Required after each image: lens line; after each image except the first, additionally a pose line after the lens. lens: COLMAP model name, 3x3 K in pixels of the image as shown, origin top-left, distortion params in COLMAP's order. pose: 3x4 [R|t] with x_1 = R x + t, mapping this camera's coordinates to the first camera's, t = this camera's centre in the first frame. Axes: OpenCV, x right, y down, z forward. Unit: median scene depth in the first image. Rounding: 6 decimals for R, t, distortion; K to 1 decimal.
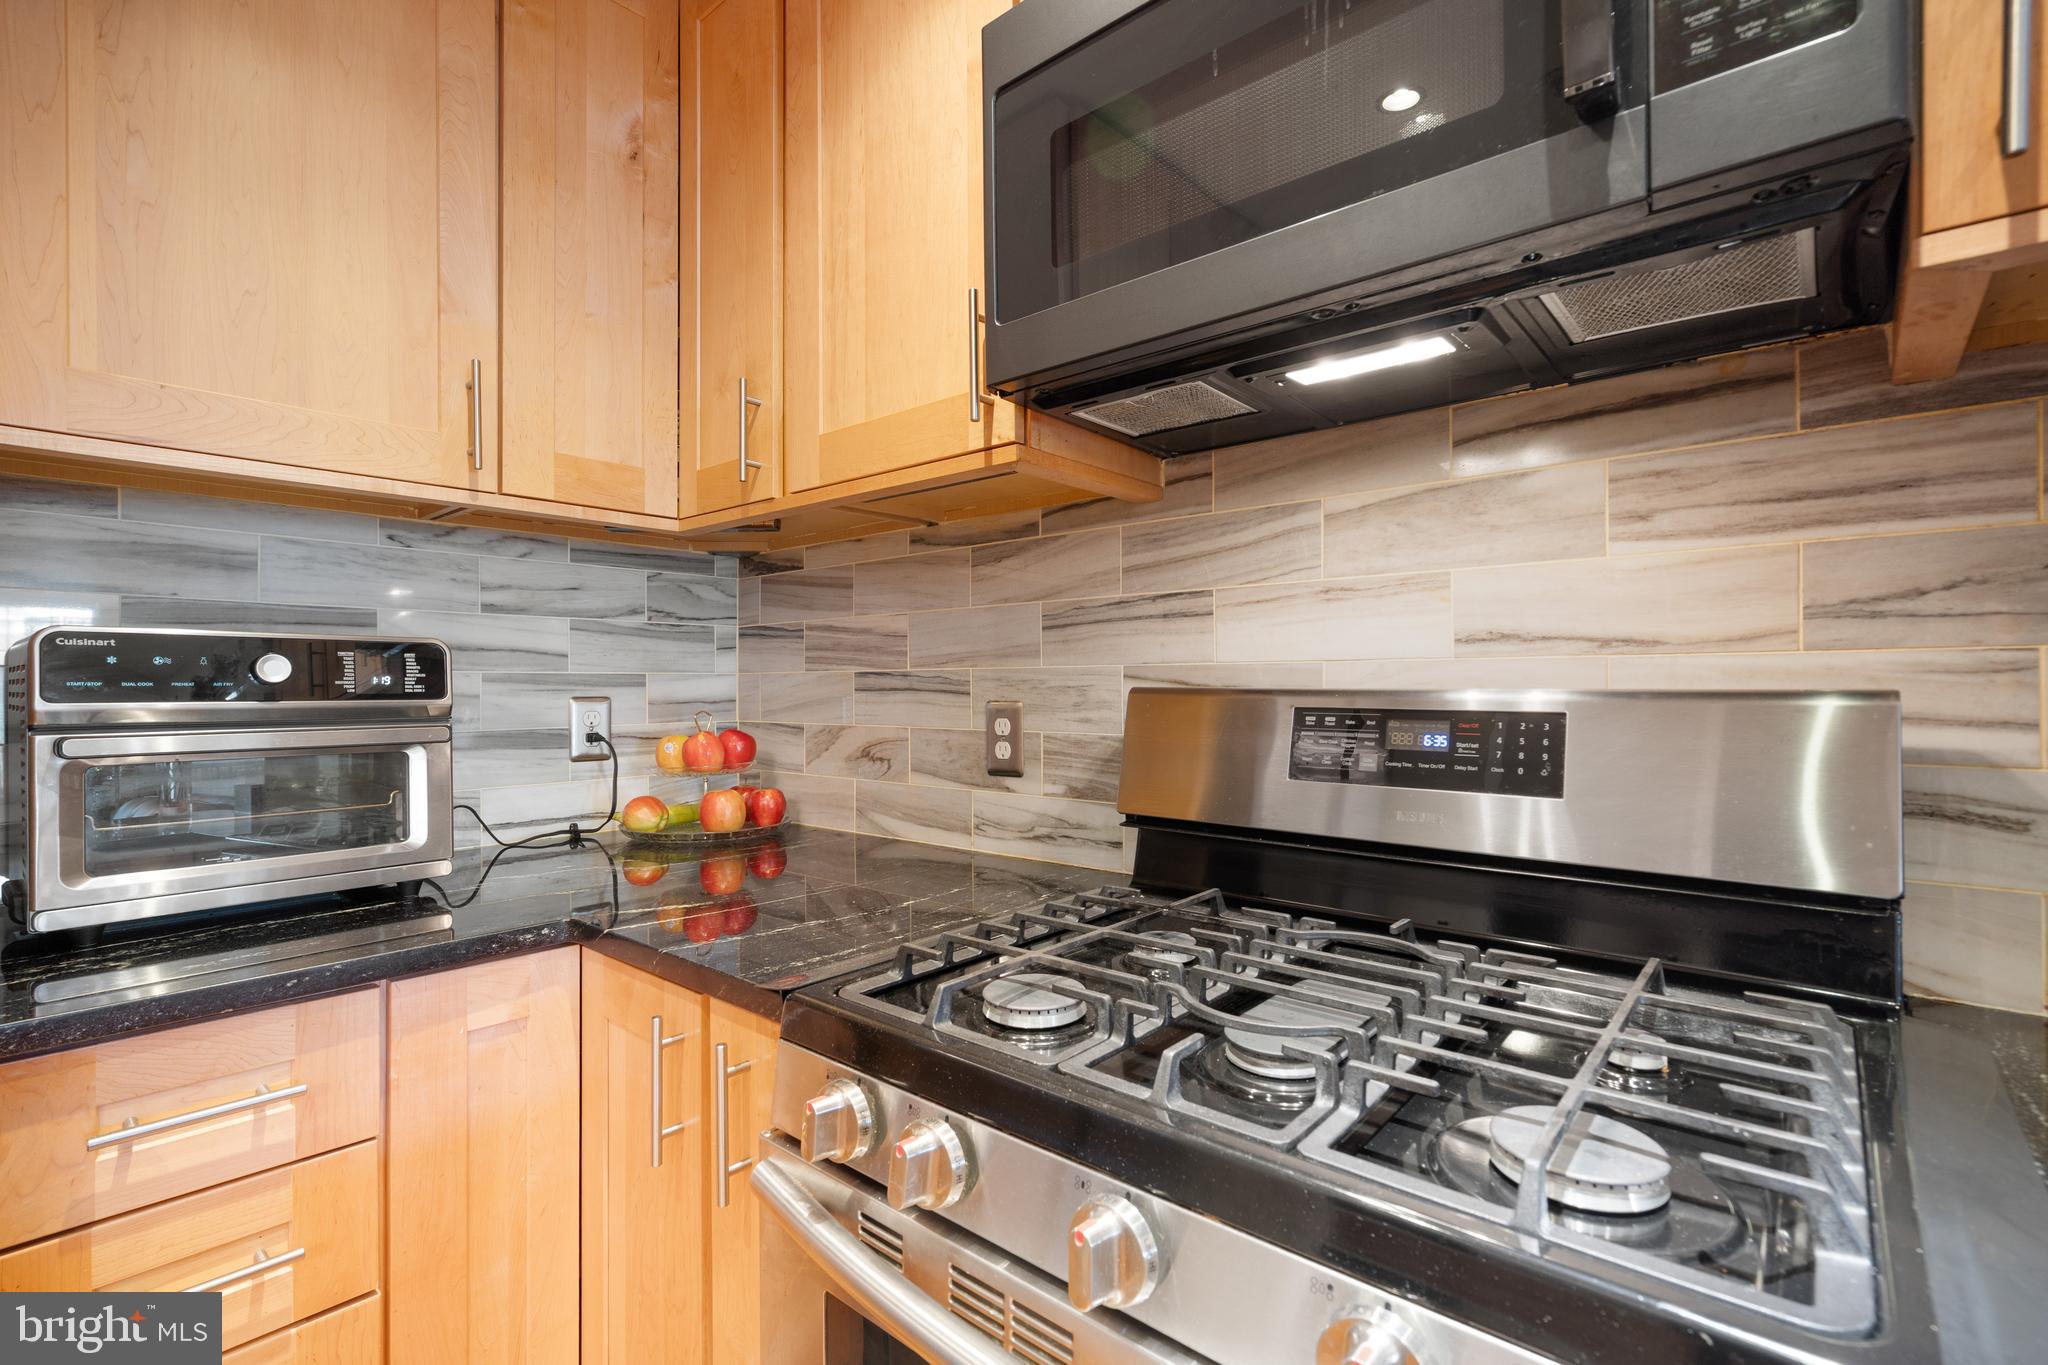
lens RADIAL K [[936.5, 0, 1008.9], [0, 936.5, 683.0], [0, 0, 1]] dist [-0.001137, 0.001044]
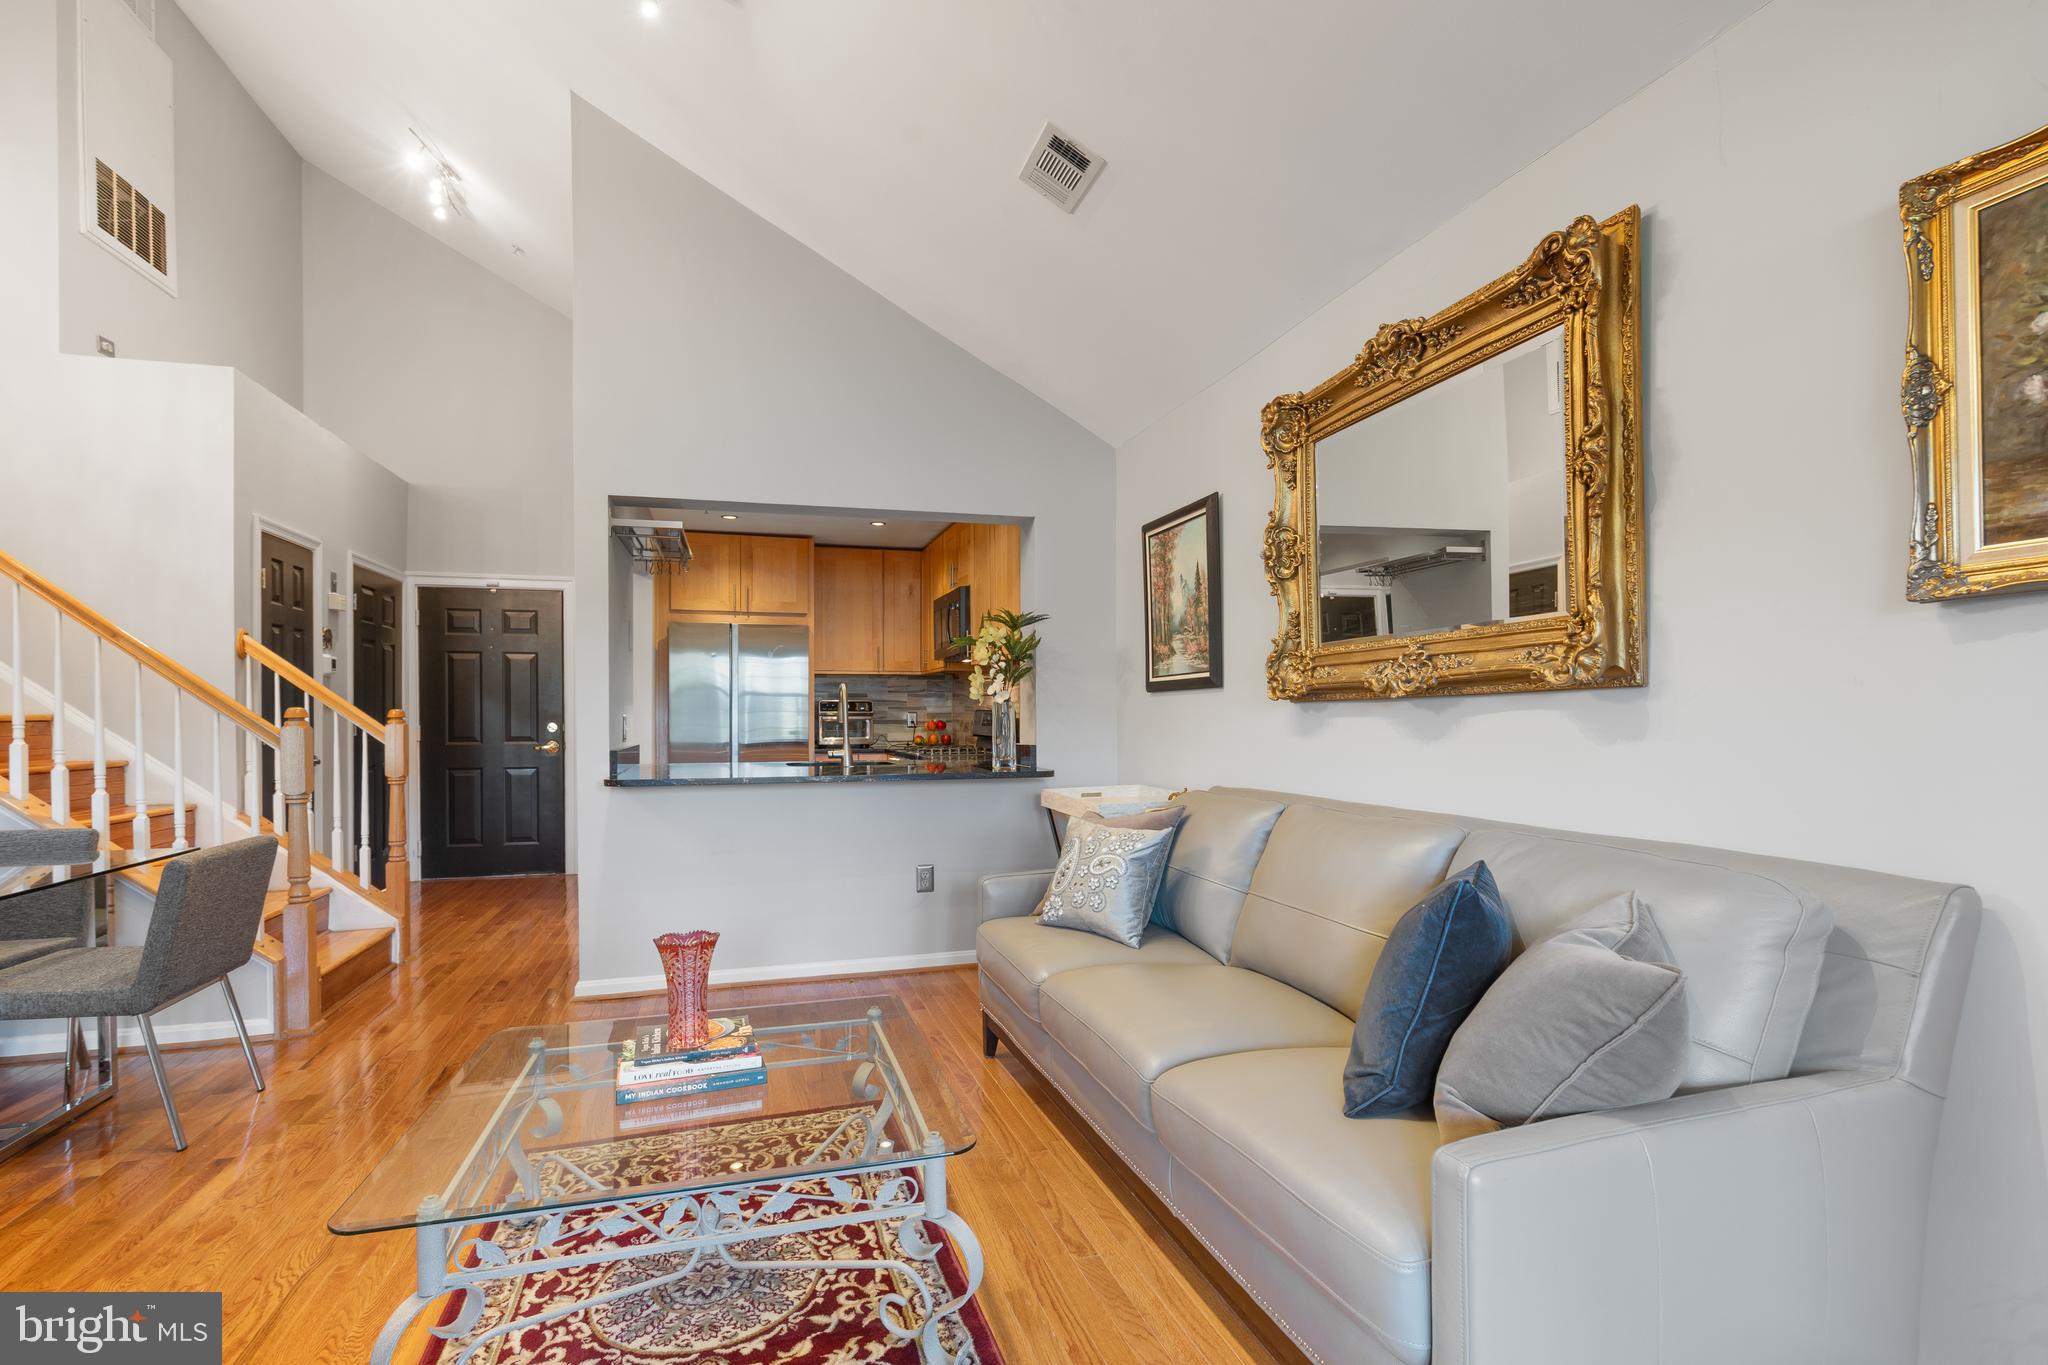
lens RADIAL K [[936.5, 0, 1012.8], [0, 936.5, 723.2], [0, 0, 1]] dist [-0.001137, 0.001044]
pose [[0.849424, 0.010200, -0.527612, 2.700715], [-0.001119, 0.999846, 0.017528, -0.011520], [0.527709, -0.014299, 0.849305, -2.909367]]
